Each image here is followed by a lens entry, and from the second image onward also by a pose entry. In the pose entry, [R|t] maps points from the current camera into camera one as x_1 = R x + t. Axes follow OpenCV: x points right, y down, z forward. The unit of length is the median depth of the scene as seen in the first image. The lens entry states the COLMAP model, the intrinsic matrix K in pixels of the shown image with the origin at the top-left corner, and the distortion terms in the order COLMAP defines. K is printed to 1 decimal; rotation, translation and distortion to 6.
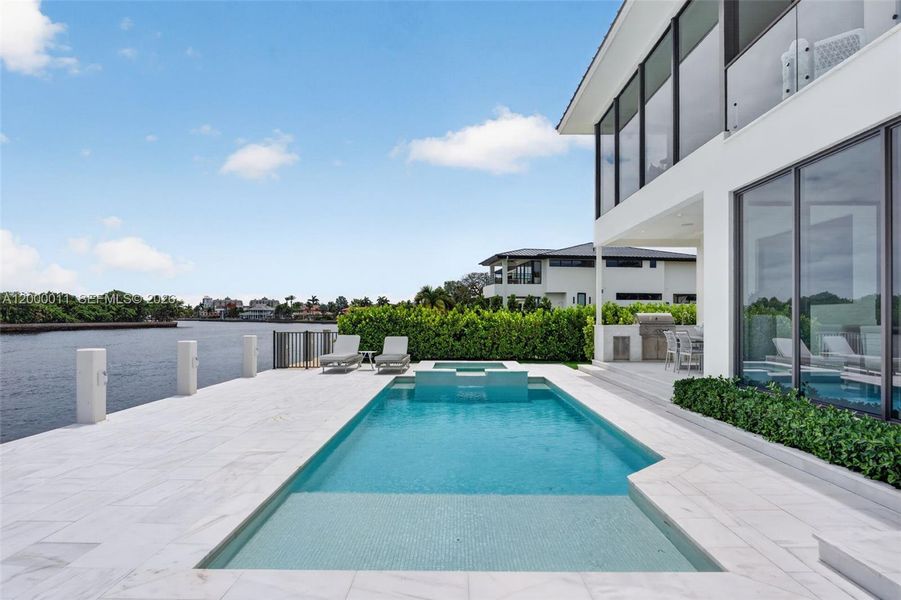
lens RADIAL K [[473.6, 0, 470.4], [0, 473.6, 316.4], [0, 0, 1]] dist [-0.000610, -0.000214]
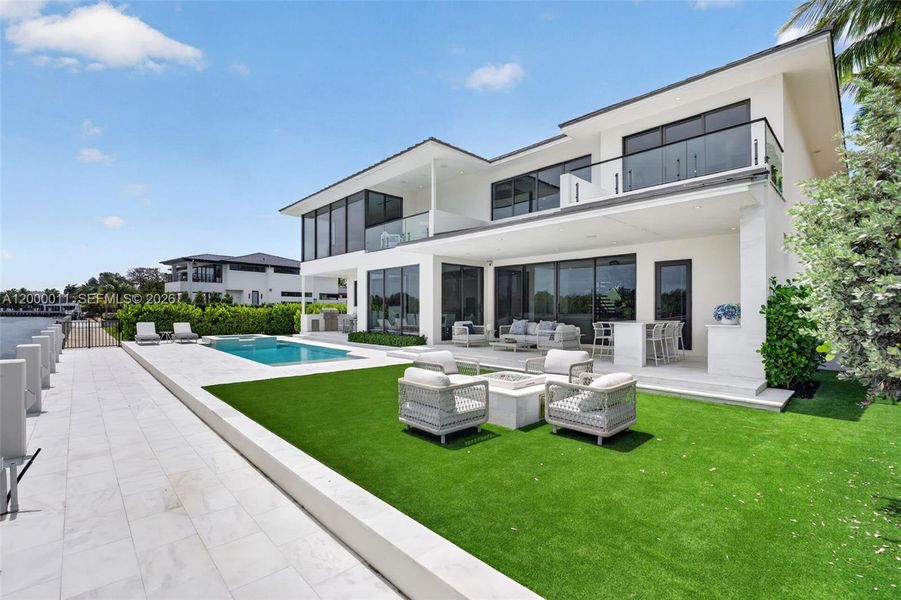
lens RADIAL K [[396.9, 0, 454.7], [0, 396.9, 295.7], [0, 0, 1]] dist [0.001495, 0.000128]
pose [[0.717141, 0.022497, 0.696565, -0.153492], [-0.004329, 0.999603, -0.027827, -0.005841], [-0.696915, 0.016940, 0.716954, -0.229564]]
